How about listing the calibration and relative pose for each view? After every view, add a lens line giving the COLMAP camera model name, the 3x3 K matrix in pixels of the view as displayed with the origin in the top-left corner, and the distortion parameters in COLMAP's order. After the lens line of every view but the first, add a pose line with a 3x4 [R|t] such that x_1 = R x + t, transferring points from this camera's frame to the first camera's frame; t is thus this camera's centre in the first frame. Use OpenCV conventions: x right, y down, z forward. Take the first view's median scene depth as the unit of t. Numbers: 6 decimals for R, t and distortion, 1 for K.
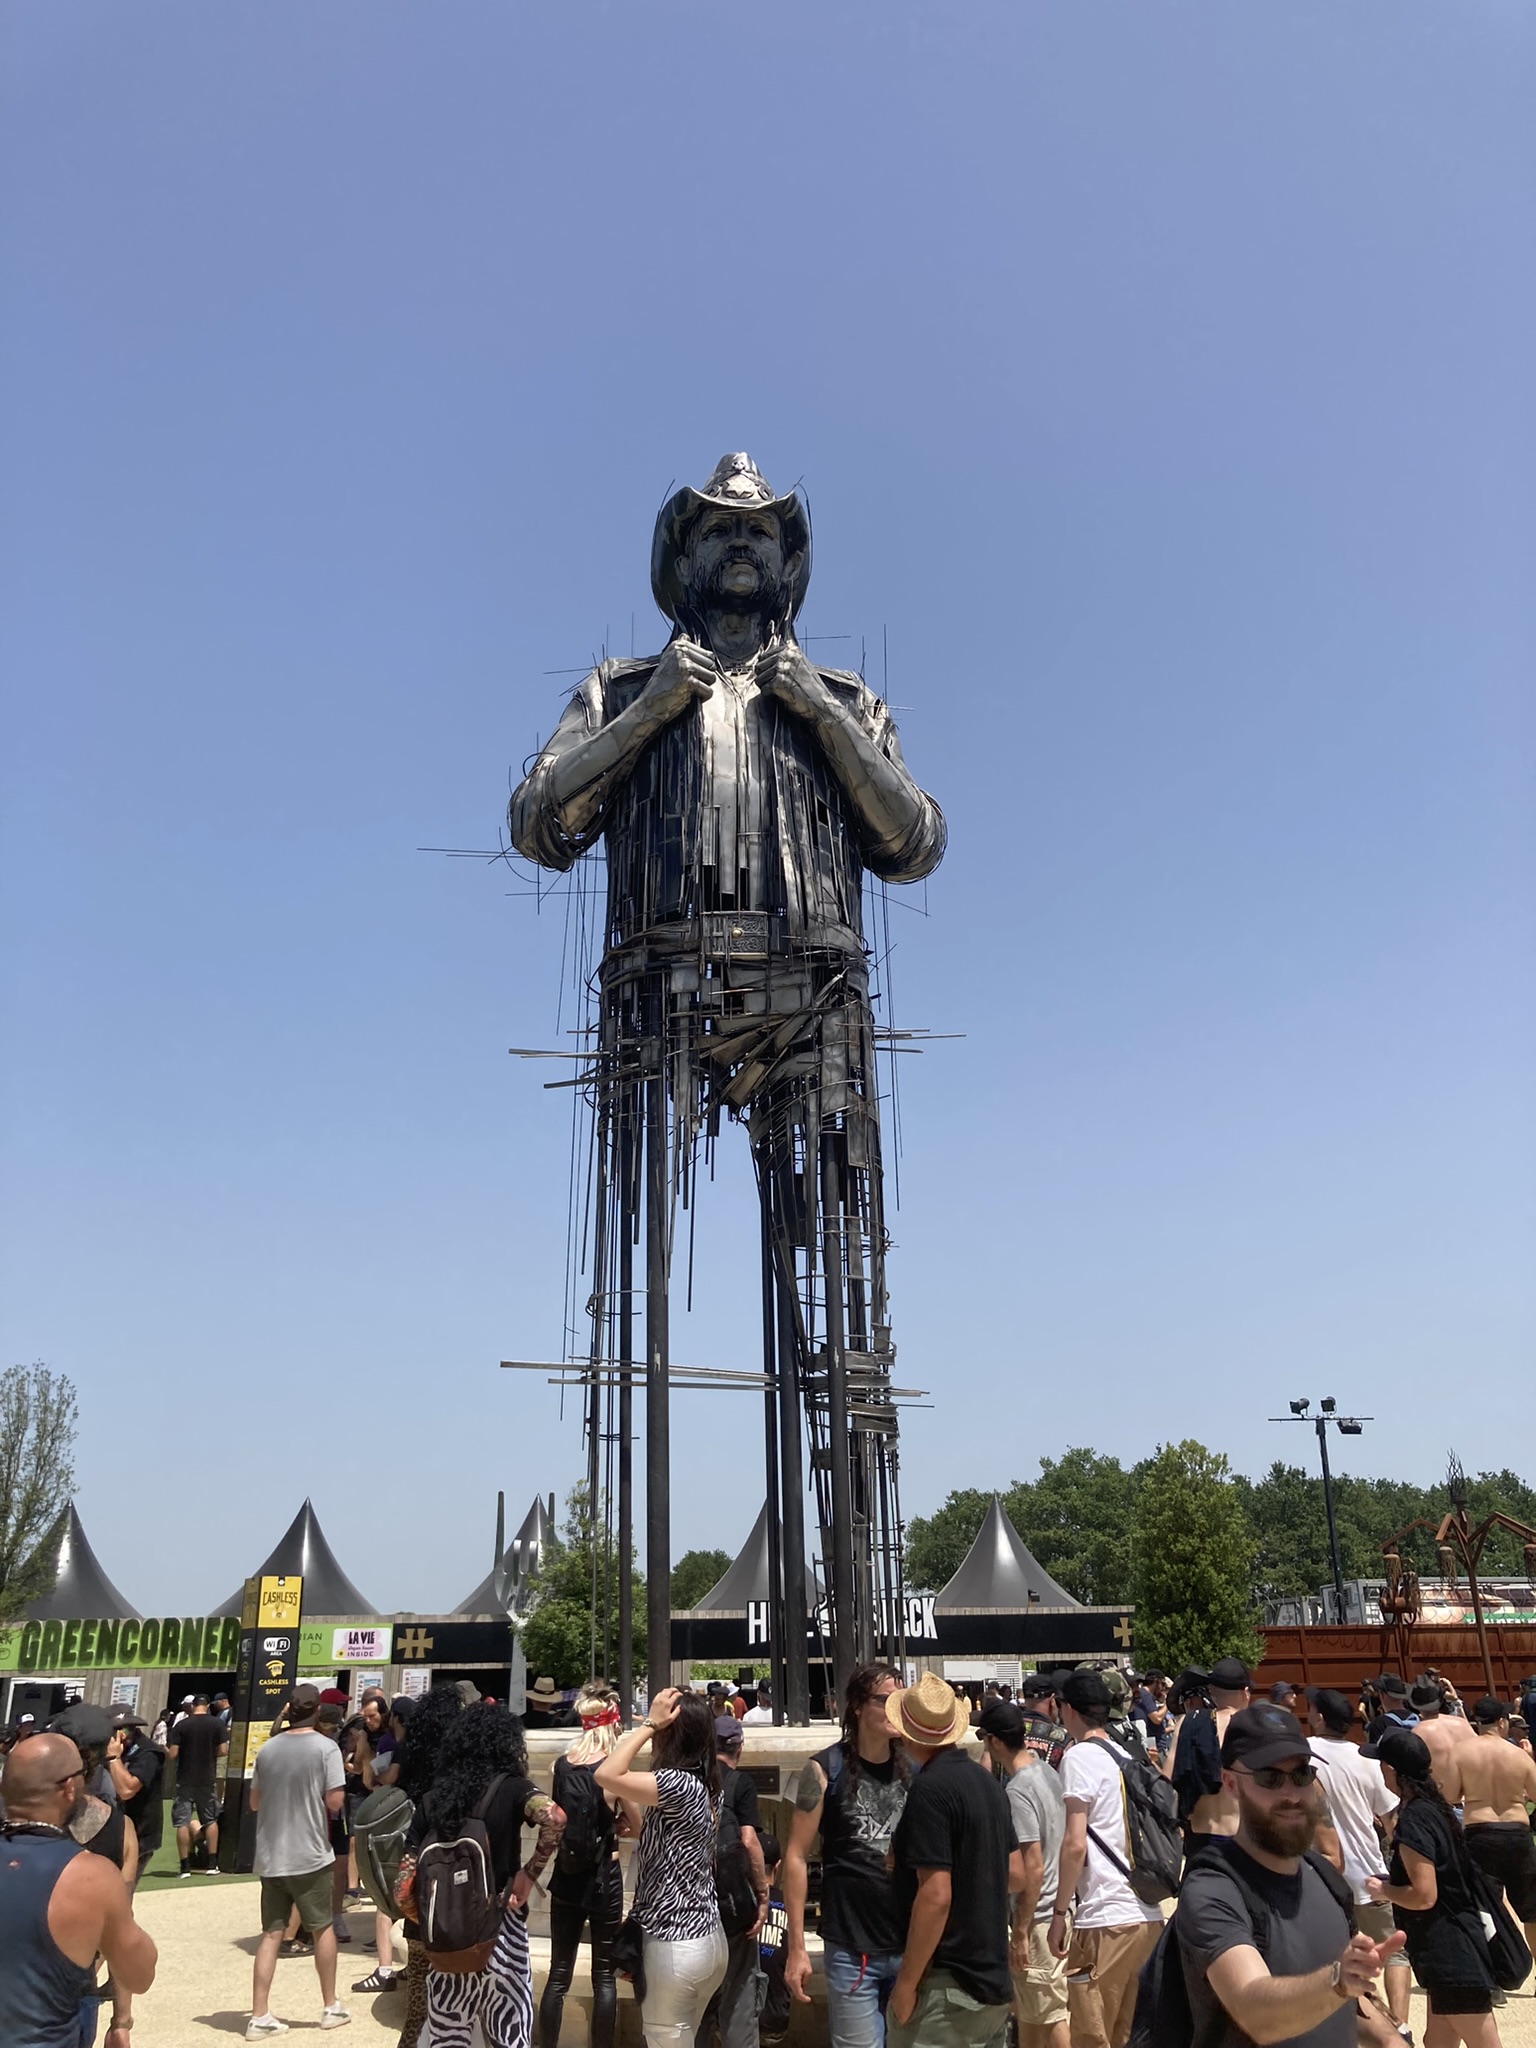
lens RADIAL K [[1699.6, 0, 805.4], [0, 1699.6, 1011.6], [0, 0, 1]] dist [0.123832, -0.001867]
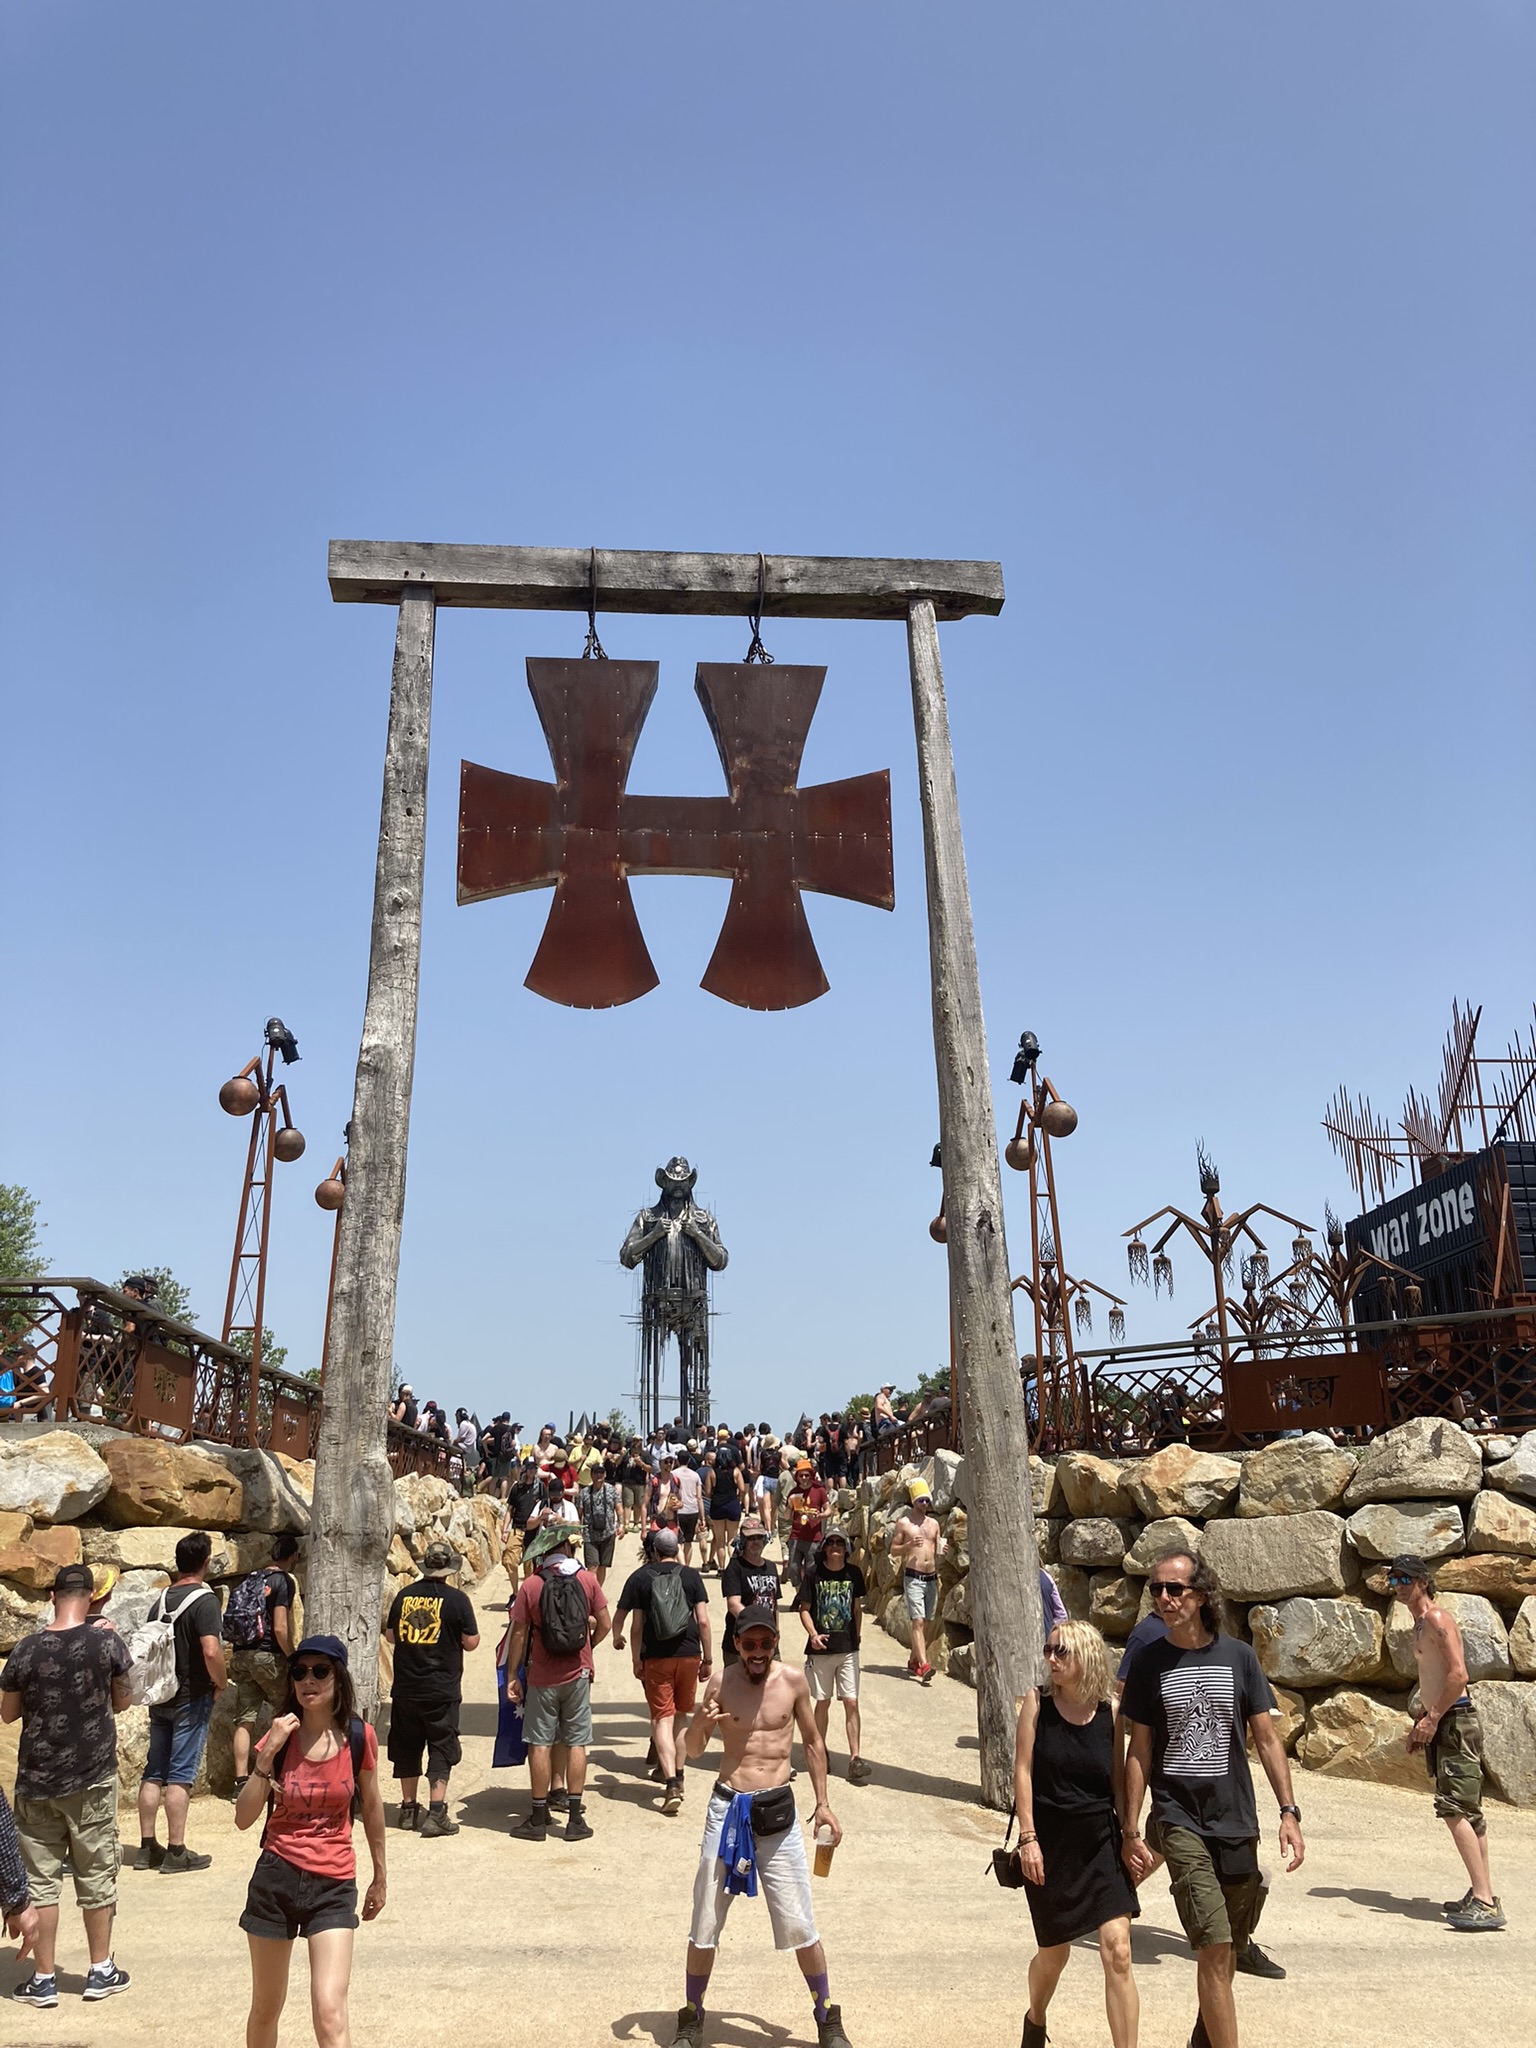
lens RADIAL K [[1651.7, 0, 768.0], [0, 1651.7, 1024.0], [0, 0, 1]] dist [0.042489, -0.001723]
pose [[0.999868, 0.015025, -0.006194, 0.204161], [-0.014627, 0.998097, 0.059902, -0.952848], [0.007082, -0.059803, 0.998185, -3.032220]]
